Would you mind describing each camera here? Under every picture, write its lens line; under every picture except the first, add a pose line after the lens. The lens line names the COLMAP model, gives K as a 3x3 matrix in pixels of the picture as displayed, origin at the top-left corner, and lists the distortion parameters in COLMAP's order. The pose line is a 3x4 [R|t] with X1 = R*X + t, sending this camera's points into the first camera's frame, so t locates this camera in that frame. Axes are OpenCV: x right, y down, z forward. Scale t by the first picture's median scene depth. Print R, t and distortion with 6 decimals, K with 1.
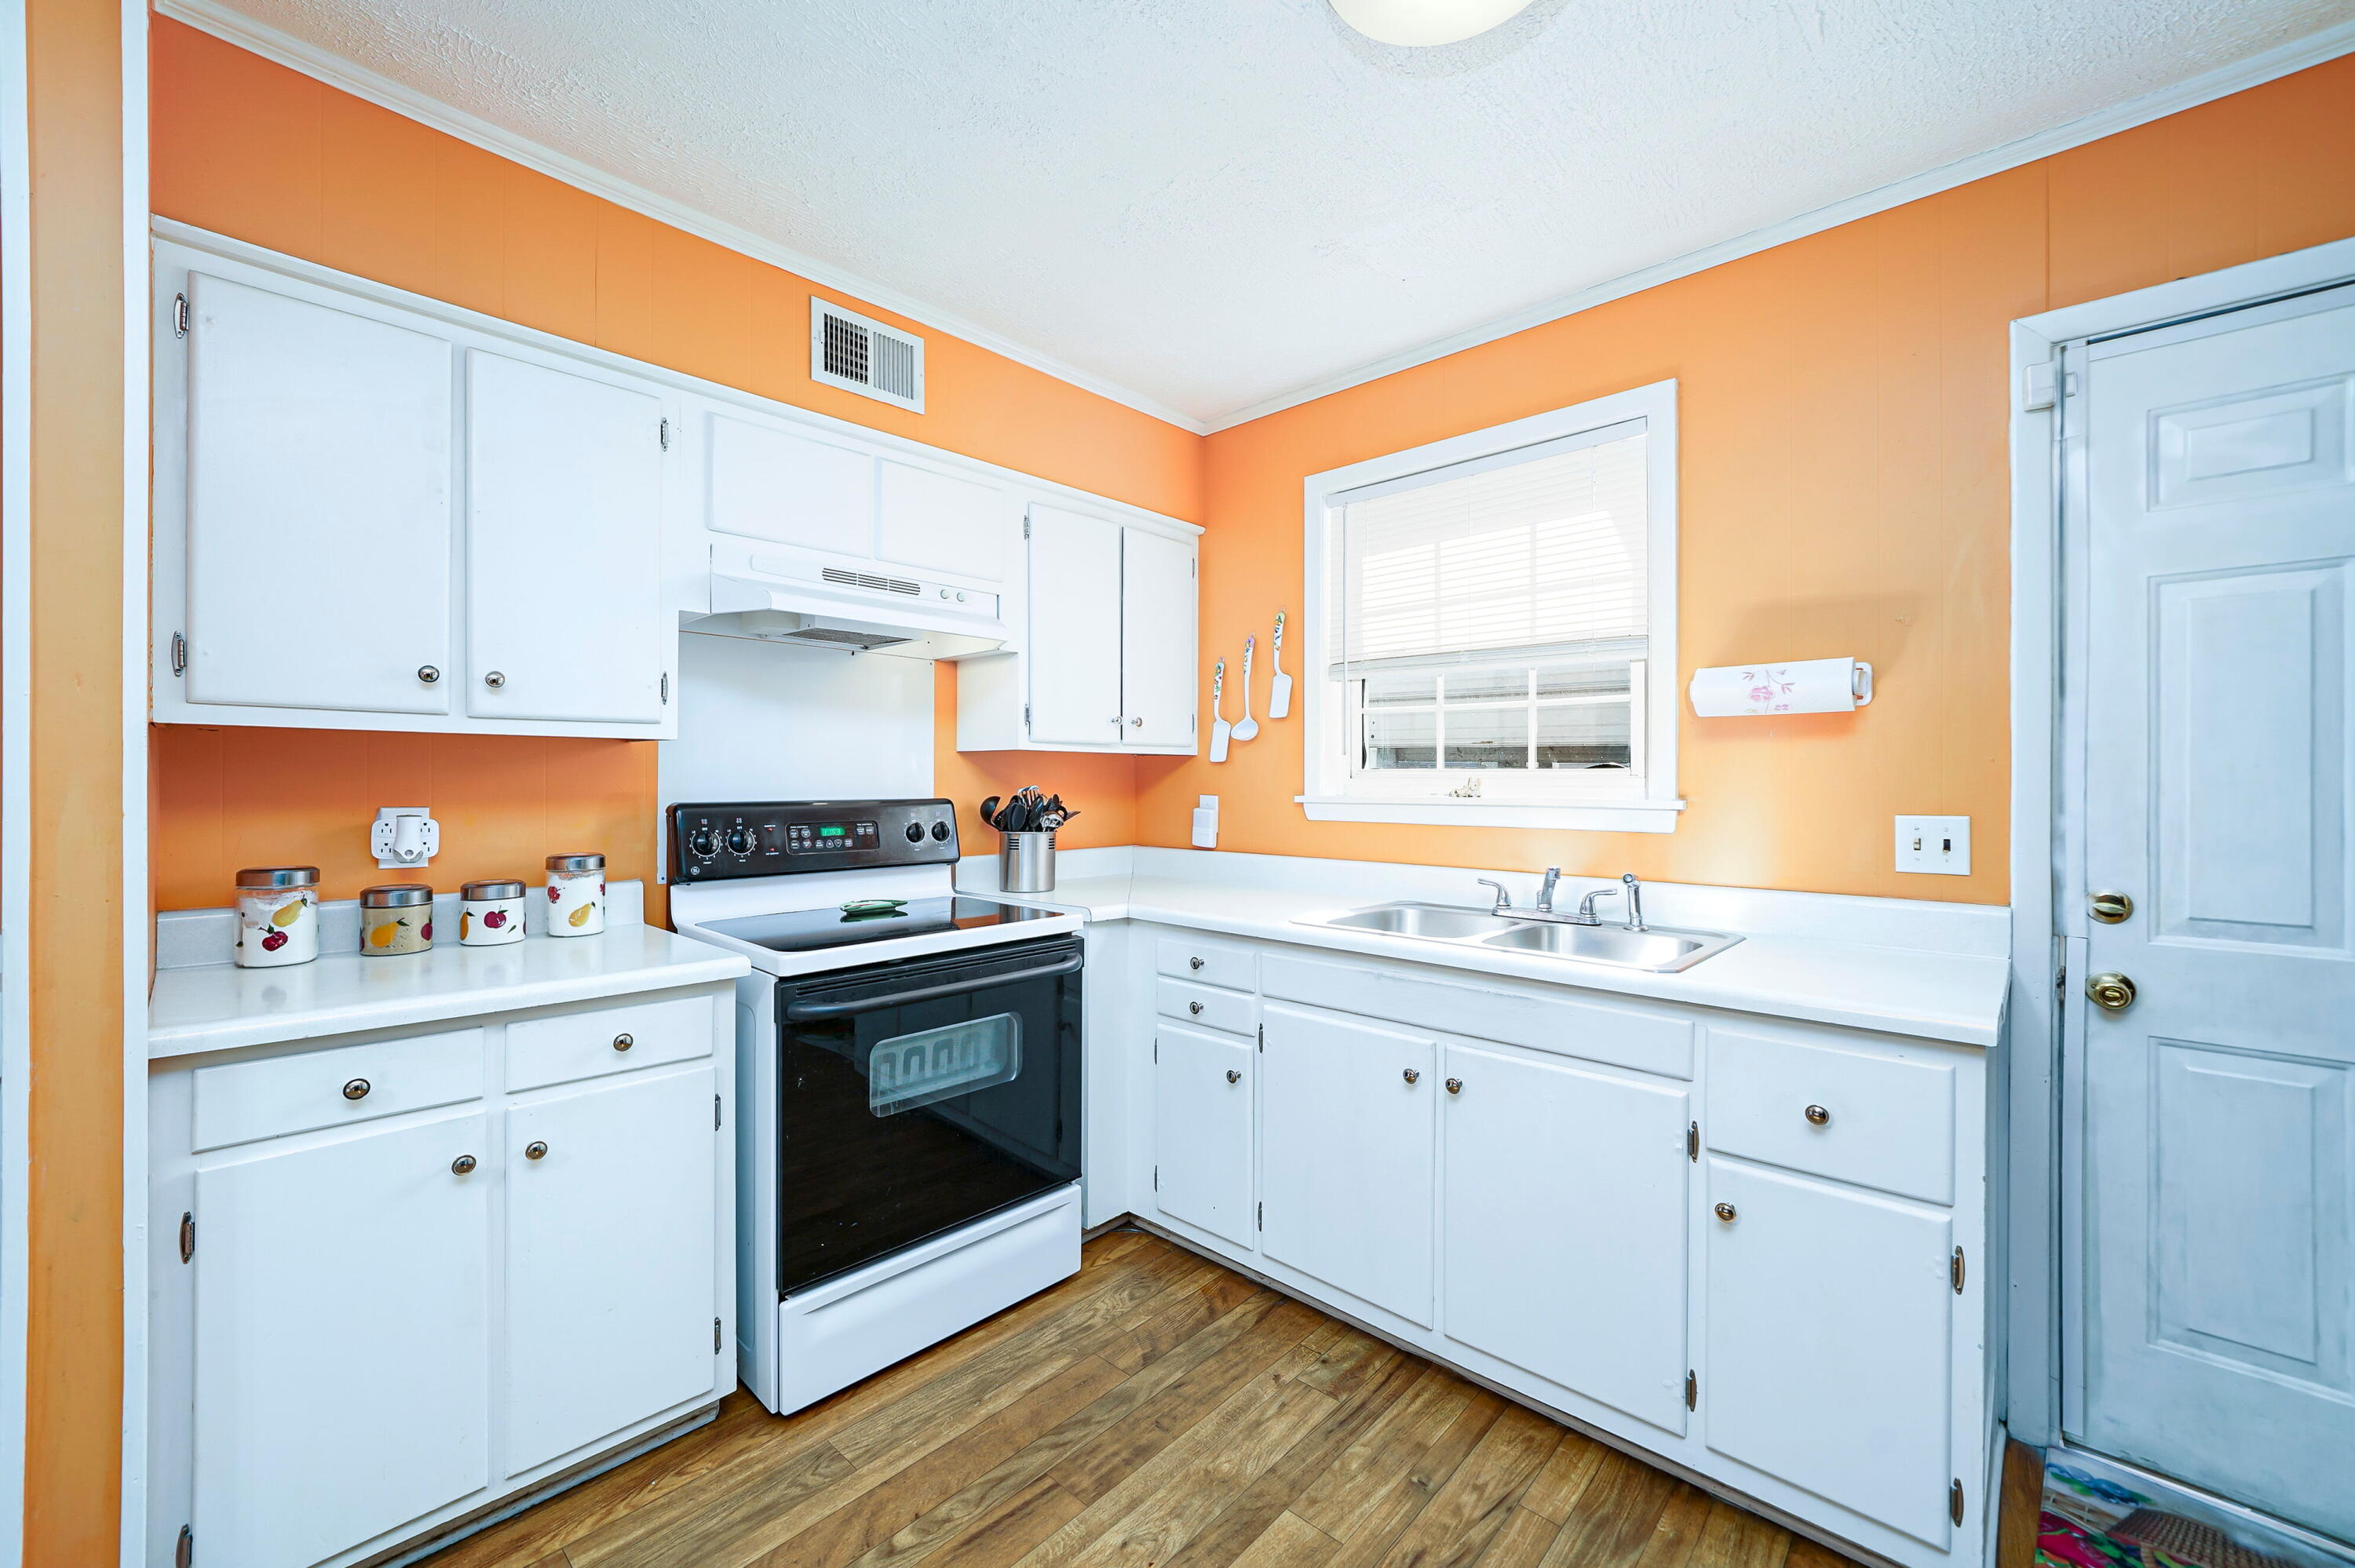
lens RADIAL K [[937.1, 0, 1188.7], [0, 937.1, 777.5], [0, 0, 1]] dist [-0.005862, 0.001532]
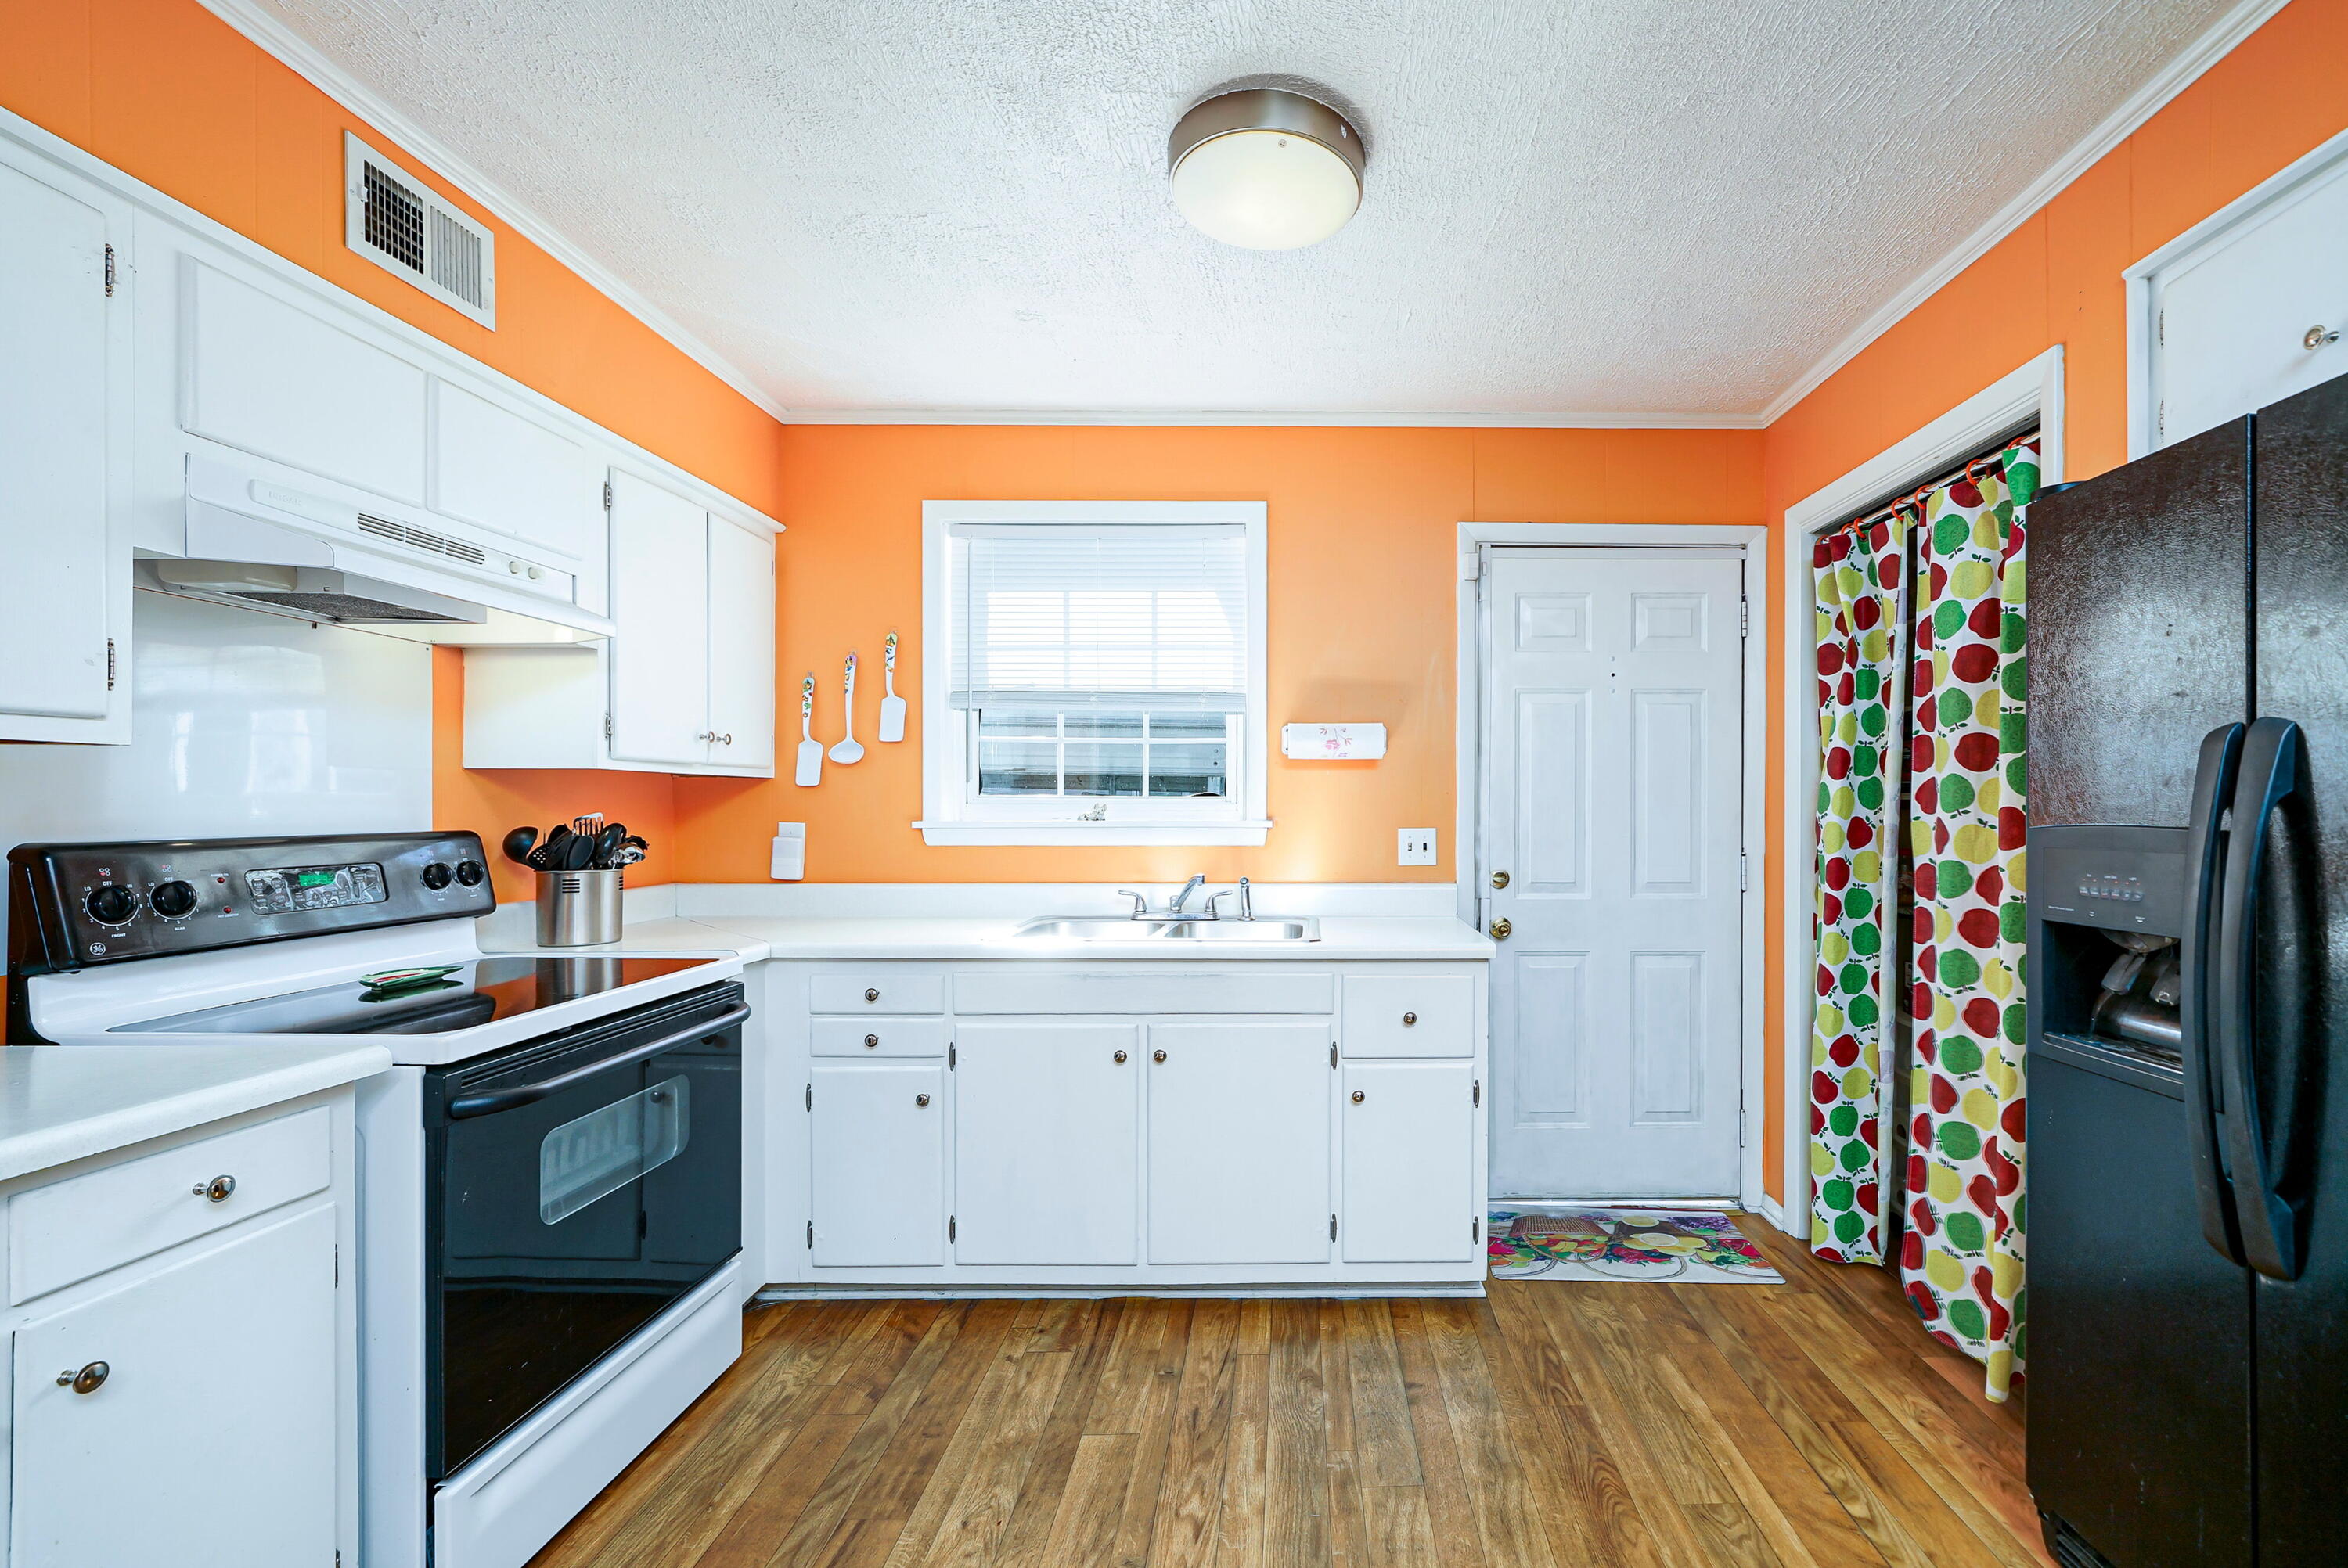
lens RADIAL K [[978.8, 0, 1323.1], [0, 978.8, 806.7], [0, 0, 1]] dist [-0.006733, 0.000517]
pose [[0.721826, -0.002071, 0.692071, -0.422801], [-0.001420, 0.999989, 0.004473, -0.001696], [-0.692073, -0.004212, 0.721815, -0.063326]]
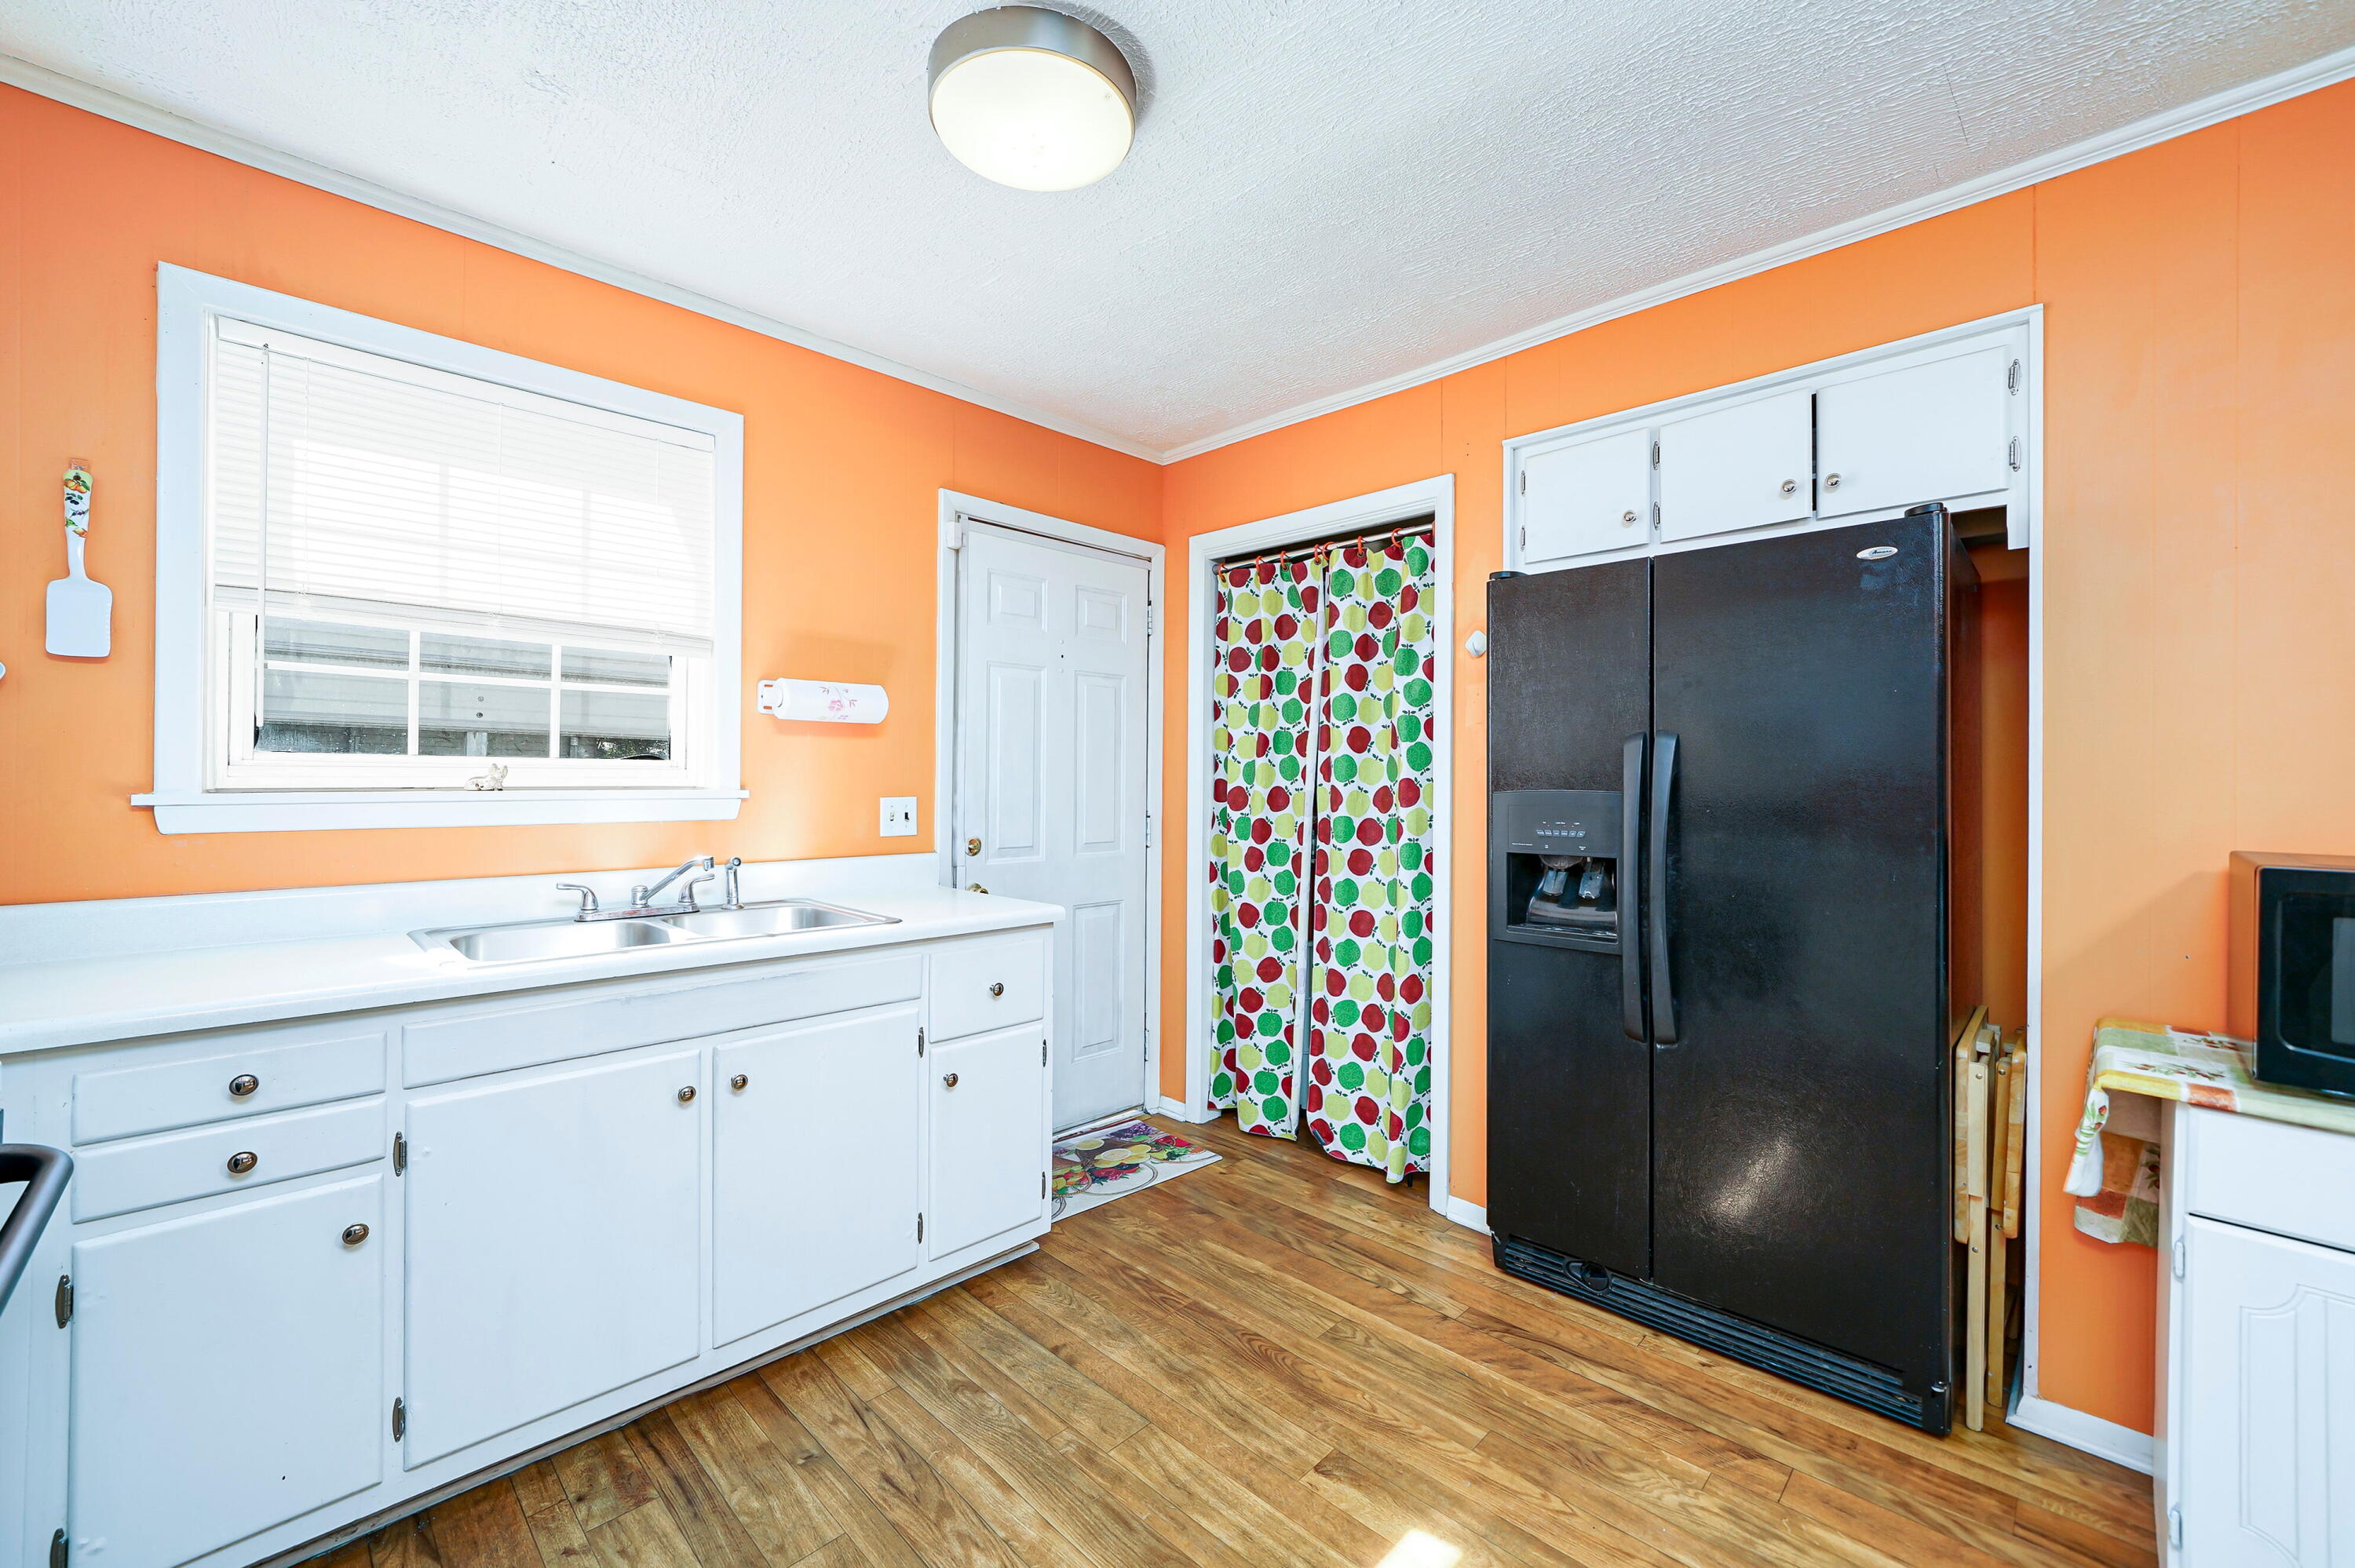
lens RADIAL K [[937.1, 0, 1162.8], [0, 937.1, 771.8], [0, 0, 1]] dist [-0.005862, 0.001532]
pose [[0.047810, 0.003604, 0.998850, -0.645633], [-0.010301, 0.999942, -0.003115, 0.000728], [-0.998803, -0.010140, 0.047844, 0.483615]]
